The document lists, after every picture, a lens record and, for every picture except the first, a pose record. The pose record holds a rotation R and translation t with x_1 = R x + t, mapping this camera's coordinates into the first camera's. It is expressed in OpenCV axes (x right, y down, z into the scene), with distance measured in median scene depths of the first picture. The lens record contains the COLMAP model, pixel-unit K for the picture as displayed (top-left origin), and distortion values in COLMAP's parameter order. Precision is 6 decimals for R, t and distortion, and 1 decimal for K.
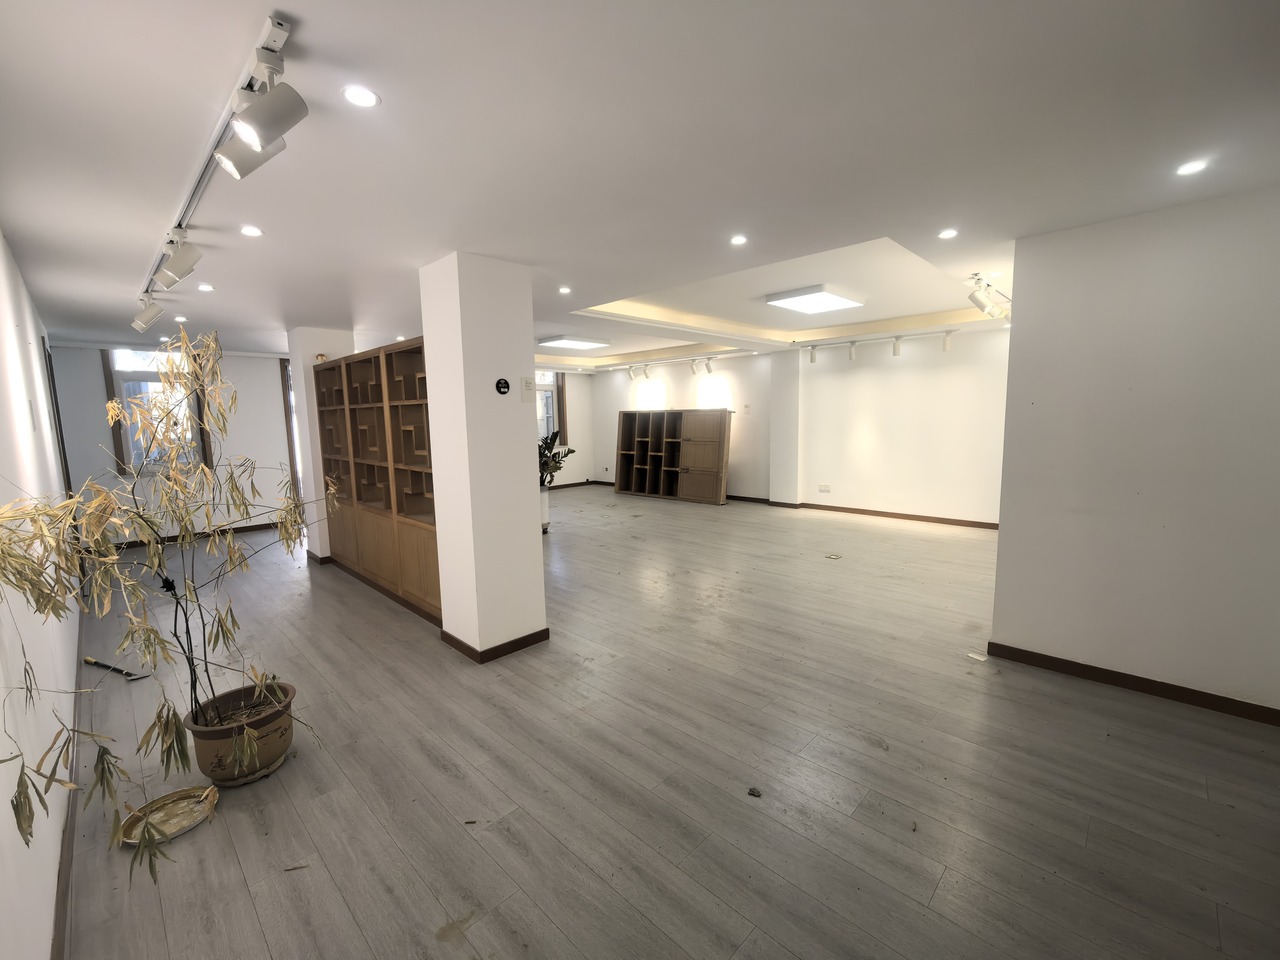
lens RADIAL K [[538.2, 0, 641.3], [0, 538.2, 482.3], [0, 0, 1]] dist [0.001141, 0.000102]
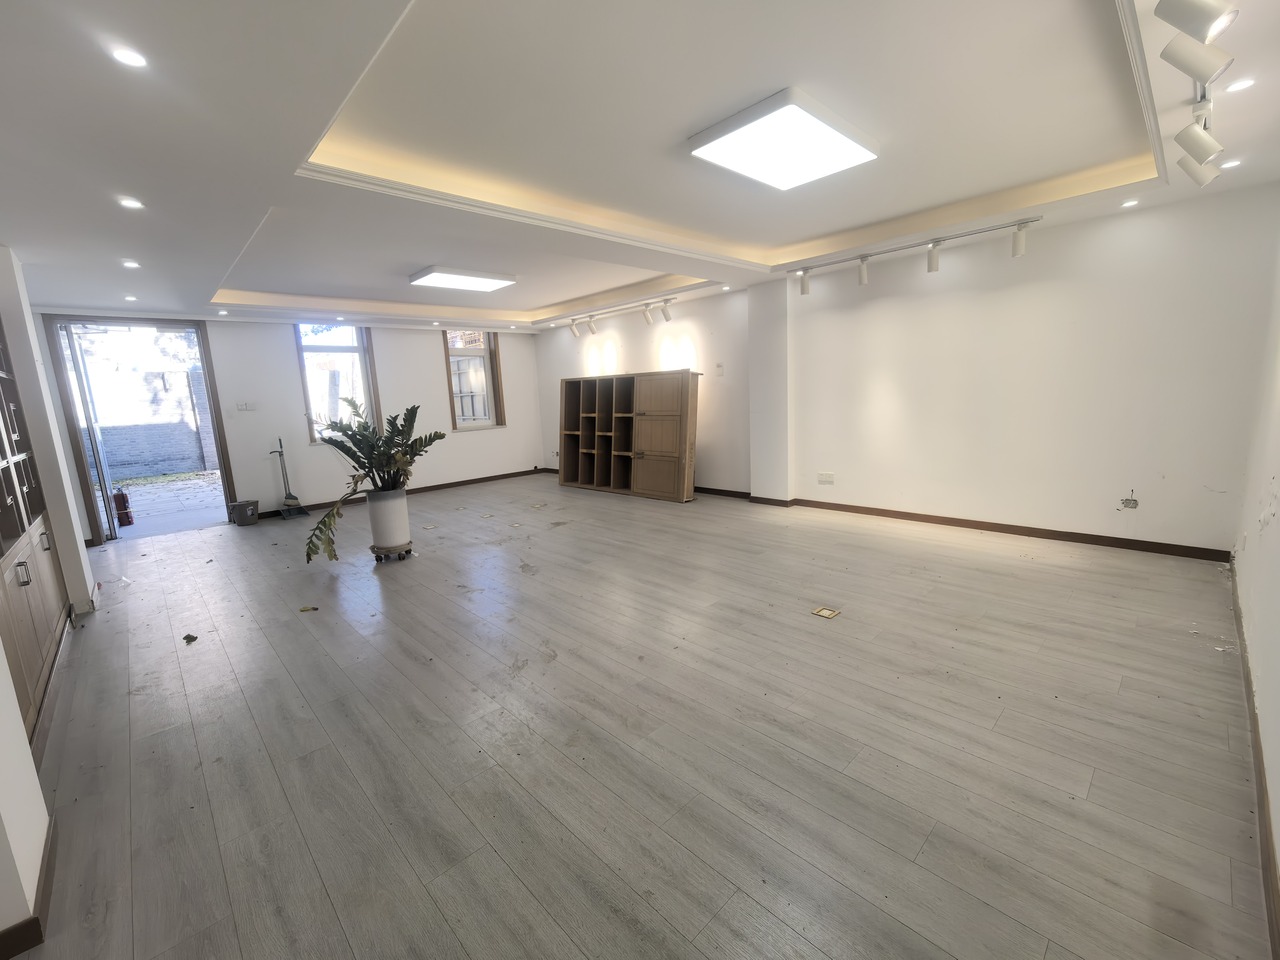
lens RADIAL K [[538.2, 0, 635.9], [0, 538.2, 480.6], [0, 0, 1]] dist [0.001141, 0.000102]
pose [[0.998847, -0.020541, -0.043401, 0.108935], [0.022437, 0.998795, 0.043656, -0.019776], [0.042452, -0.044580, 0.998103, 0.253185]]
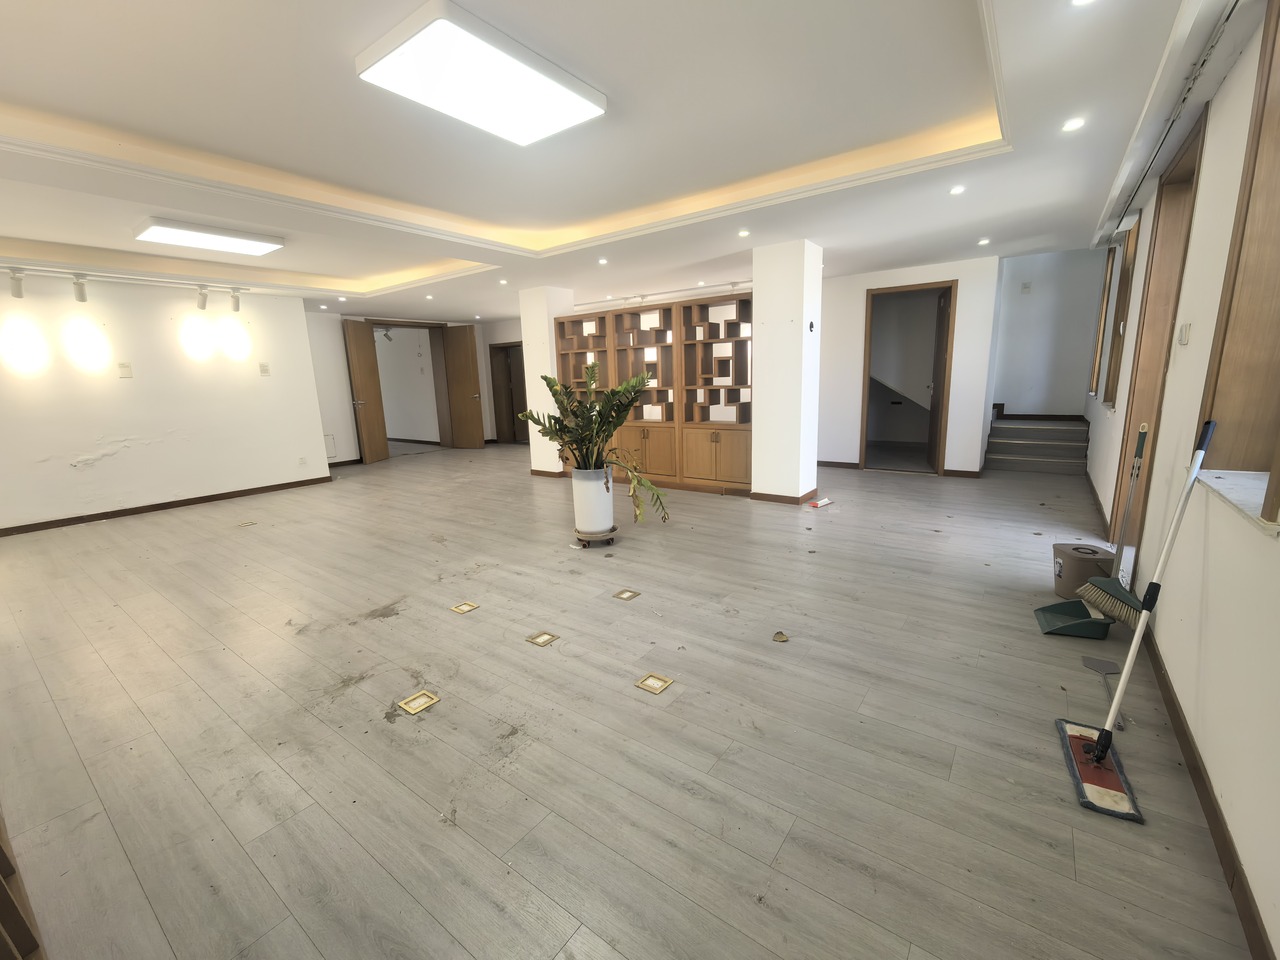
lens RADIAL K [[538.2, 0, 642.5], [0, 538.2, 479.4], [0, 0, 1]] dist [0.001141, 0.000102]
pose [[-0.987801, 0.097631, -0.121315, -0.242534], [0.054437, 0.946397, 0.318384, -0.172350], [0.145896, 0.307896, -0.940167, 1.585915]]
